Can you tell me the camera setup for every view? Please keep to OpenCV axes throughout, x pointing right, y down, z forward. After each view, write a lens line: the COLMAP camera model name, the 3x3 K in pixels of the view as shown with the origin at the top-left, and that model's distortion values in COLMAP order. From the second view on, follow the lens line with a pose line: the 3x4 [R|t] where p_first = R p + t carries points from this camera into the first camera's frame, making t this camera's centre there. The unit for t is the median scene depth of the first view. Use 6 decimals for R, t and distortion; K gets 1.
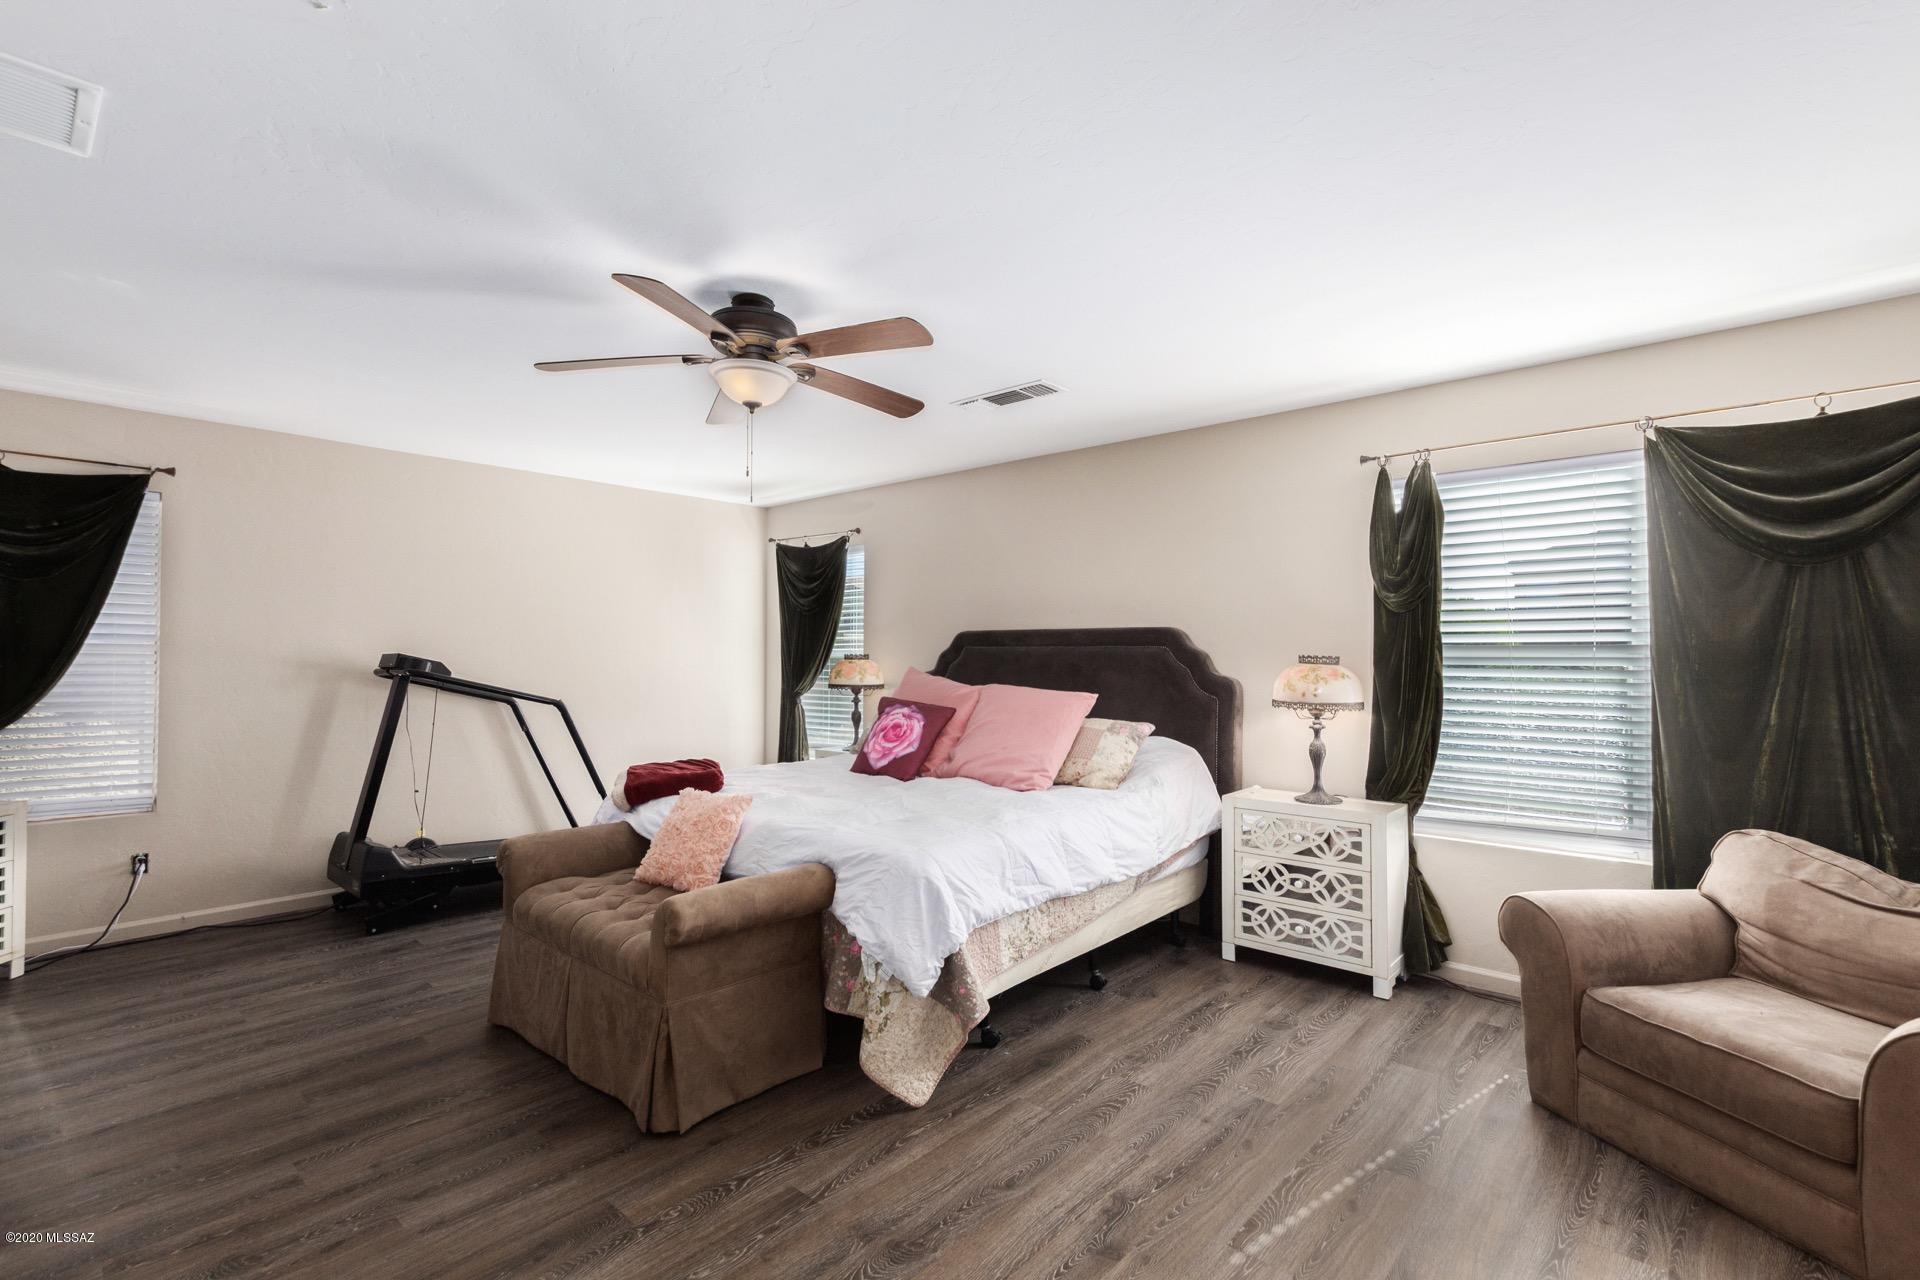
lens RADIAL K [[869.7, 0, 969.6], [0, 869.7, 651.5], [0, 0, 1]] dist [-0.001989, -0.000787]
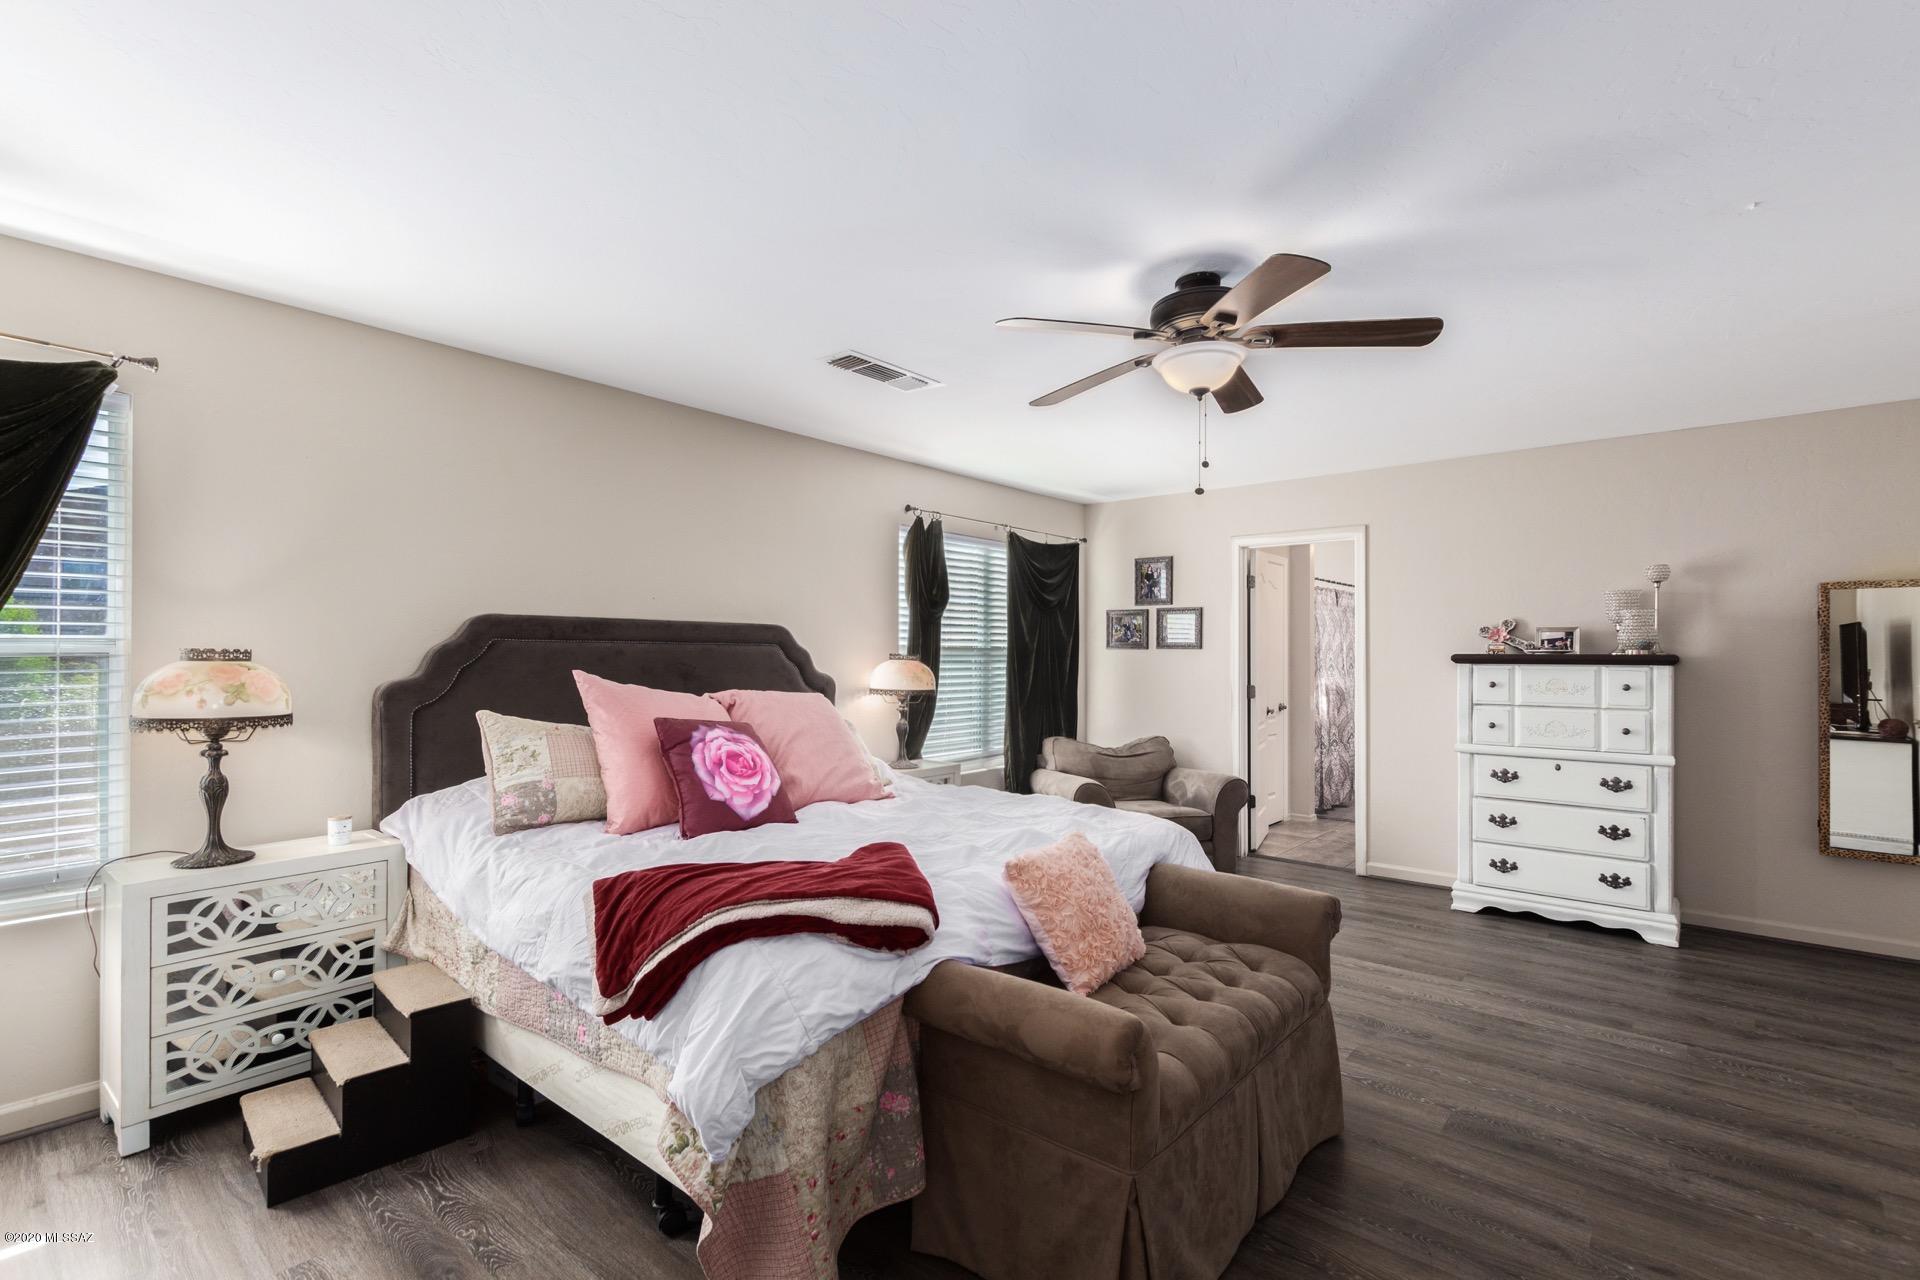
lens RADIAL K [[869.7, 0, 969.6], [0, 869.7, 651.5], [0, 0, 1]] dist [-0.001989, -0.000787]
pose [[-0.012299, 0.007726, 0.999895, -1.076159], [-0.004294, 0.999961, -0.007779, 0.010943], [-0.999915, -0.004389, -0.012266, 1.135506]]
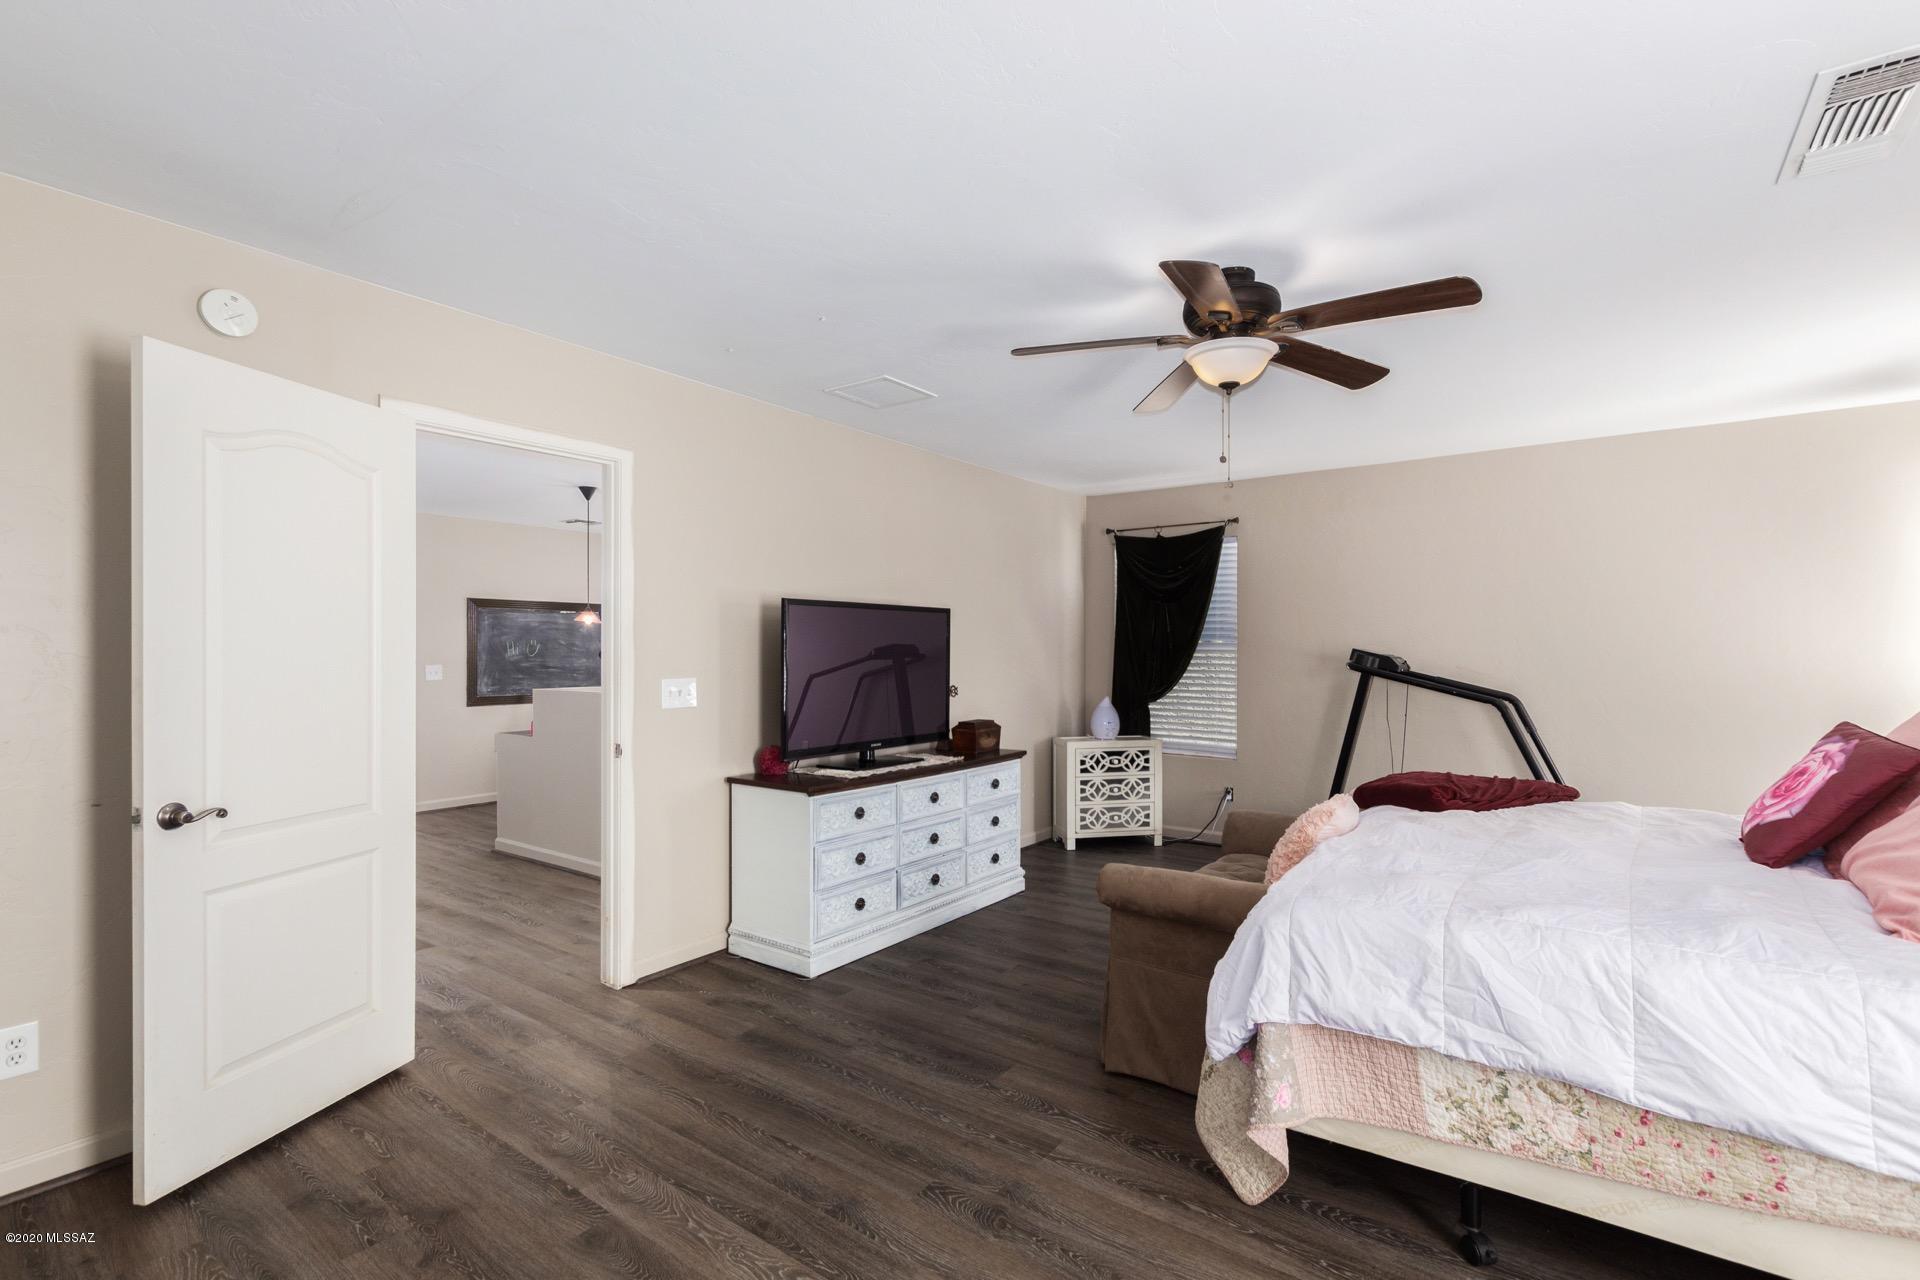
lens RADIAL K [[886.6, 0, 948.5], [0, 886.6, 643.9], [0, 0, 1]] dist [-0.015977, -0.000066]
pose [[0.067909, -0.007208, -0.997666, 0.631859], [0.000775, 0.999974, -0.007172, 0.005482], [0.997691, -0.000286, 0.067912, 0.563255]]
